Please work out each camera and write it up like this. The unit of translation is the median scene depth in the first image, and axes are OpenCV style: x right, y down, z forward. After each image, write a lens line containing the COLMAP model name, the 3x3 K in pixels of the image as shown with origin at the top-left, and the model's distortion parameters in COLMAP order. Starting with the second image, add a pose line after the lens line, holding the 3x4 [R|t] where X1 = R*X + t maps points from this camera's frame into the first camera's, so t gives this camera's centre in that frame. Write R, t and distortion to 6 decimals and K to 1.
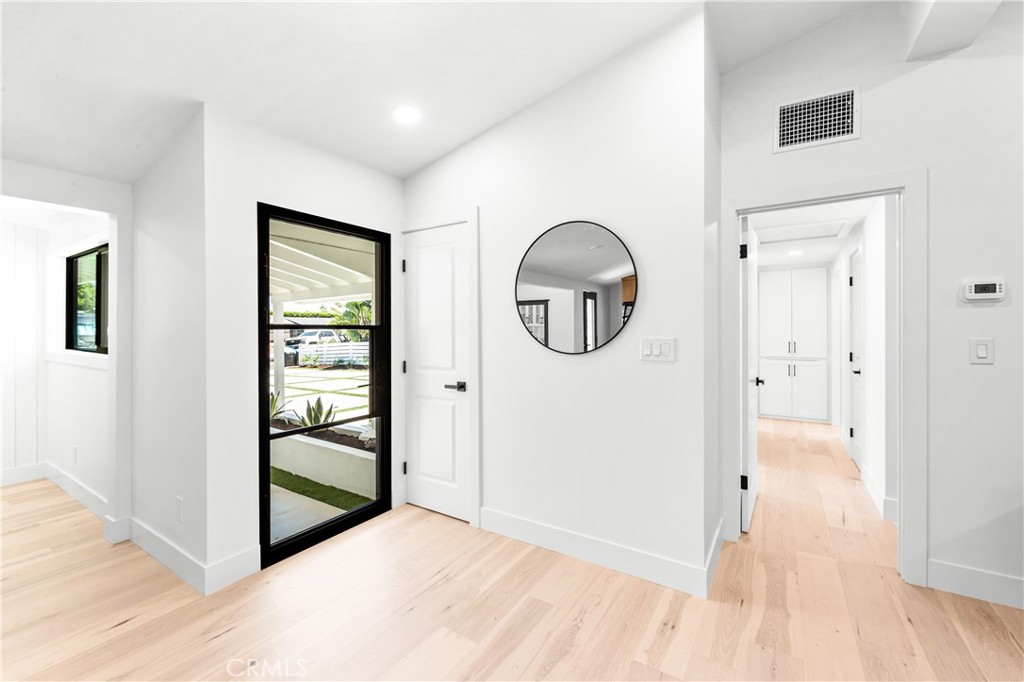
lens RADIAL K [[410.6, 0, 516.4], [0, 410.6, 329.7], [0, 0, 1]] dist [-0.003001, -0.000197]
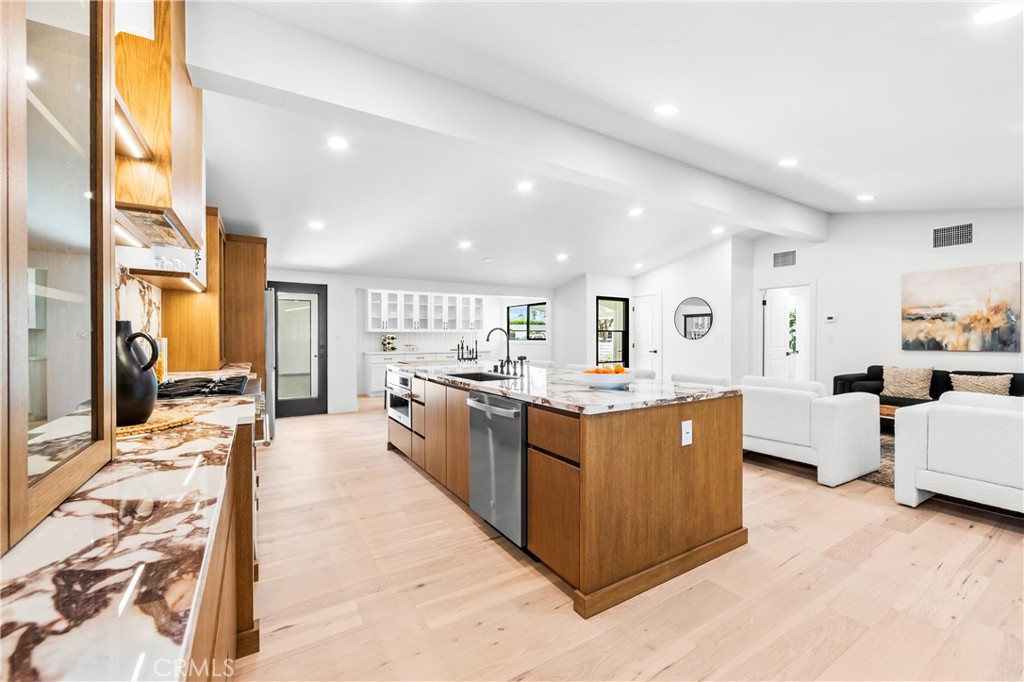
lens RADIAL K [[410.6, 0, 512.6], [0, 410.6, 339.7], [0, 0, 1]] dist [-0.003001, -0.000197]
pose [[0.898437, 0.005992, -0.439063, 0.218757], [-0.001184, 0.999936, 0.011224, 0.022099], [0.439102, -0.009564, 0.898386, -1.919865]]
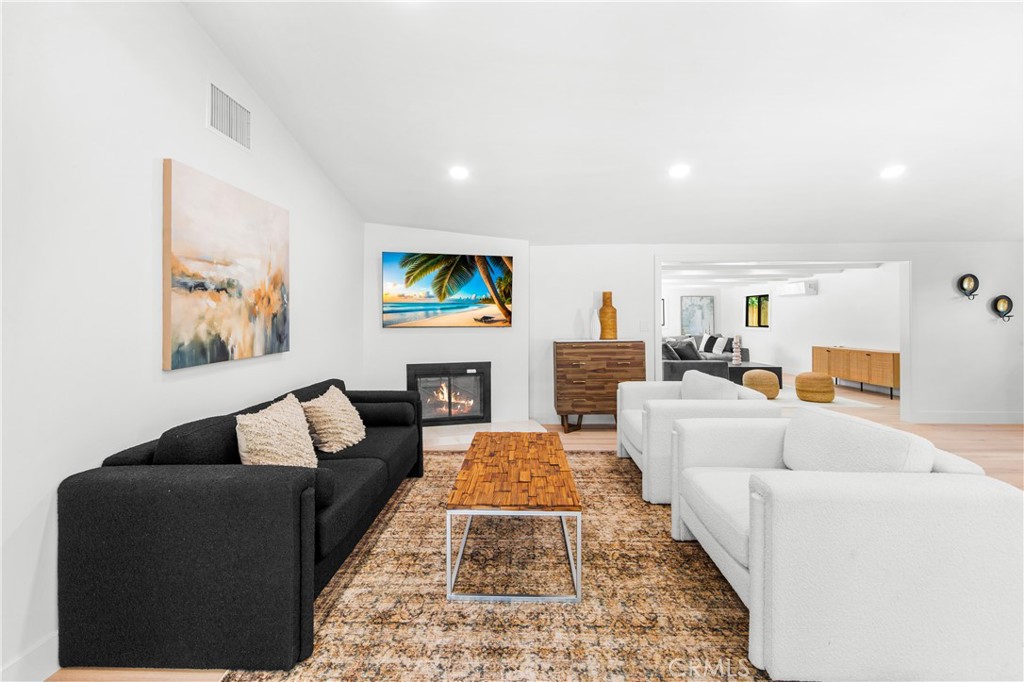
lens RADIAL K [[410.6, 0, 509.9], [0, 410.6, 316.1], [0, 0, 1]] dist [-0.003001, -0.000197]
pose [[-0.516230, 0.003169, 0.856444, 0.136203], [-0.002458, 0.999984, -0.005182, 0.000928], [-0.856446, -0.004780, -0.516214, 0.383297]]
